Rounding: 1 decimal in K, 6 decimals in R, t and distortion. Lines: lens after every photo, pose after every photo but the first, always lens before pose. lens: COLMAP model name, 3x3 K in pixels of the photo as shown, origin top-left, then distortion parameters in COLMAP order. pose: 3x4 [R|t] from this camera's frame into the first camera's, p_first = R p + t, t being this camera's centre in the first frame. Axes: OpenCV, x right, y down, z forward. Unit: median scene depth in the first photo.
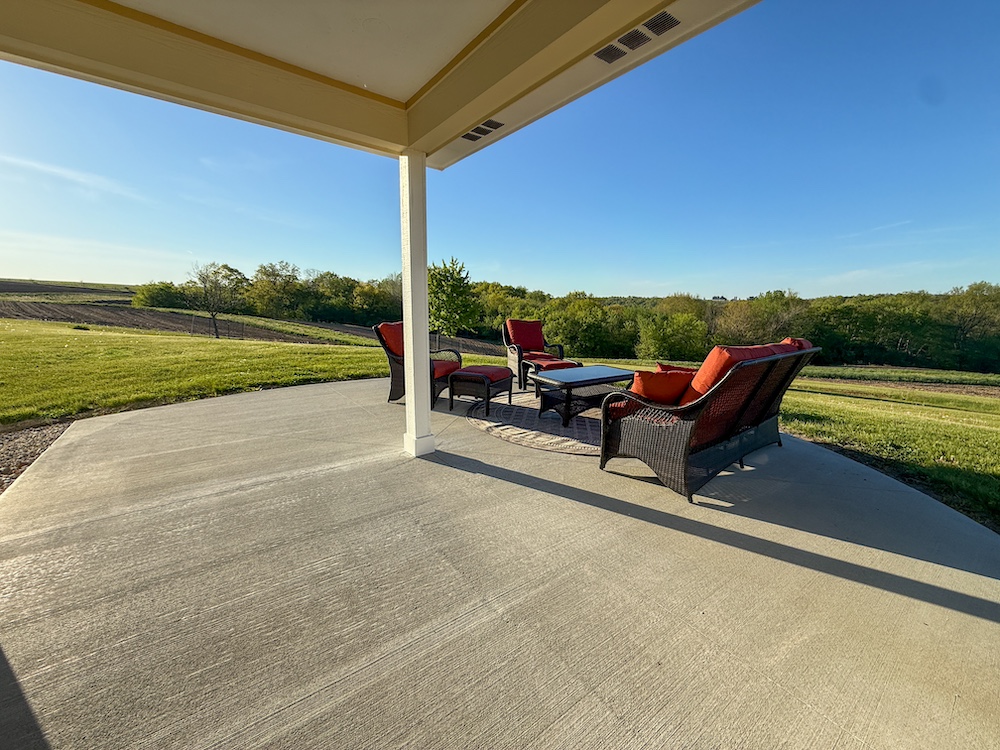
lens RADIAL K [[399.2, 0, 496.8], [0, 399.2, 375.8], [0, 0, 1]] dist [0.000489, -0.000051]
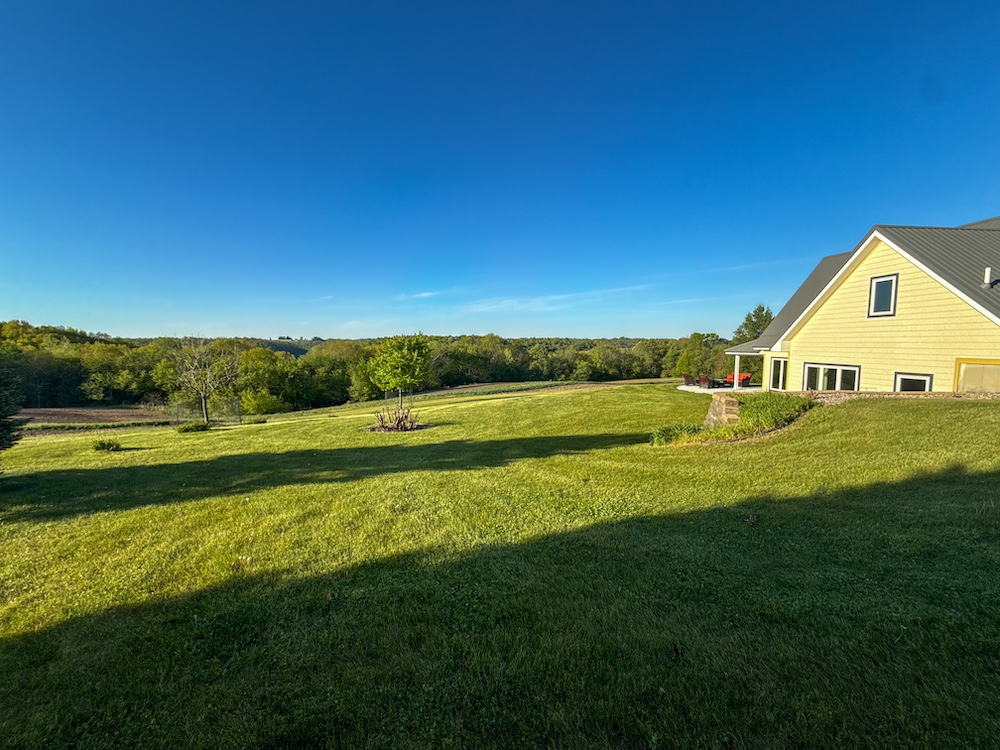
lens RADIAL K [[399.2, 0, 496.8], [0, 399.2, 375.8], [0, 0, 1]] dist [0.000489, -0.000051]
pose [[0.543265, -0.083146, 0.835434, -0.278855], [0.164176, 0.986394, -0.008589, -0.023335], [-0.823353, 0.141824, 0.549524, 0.014136]]
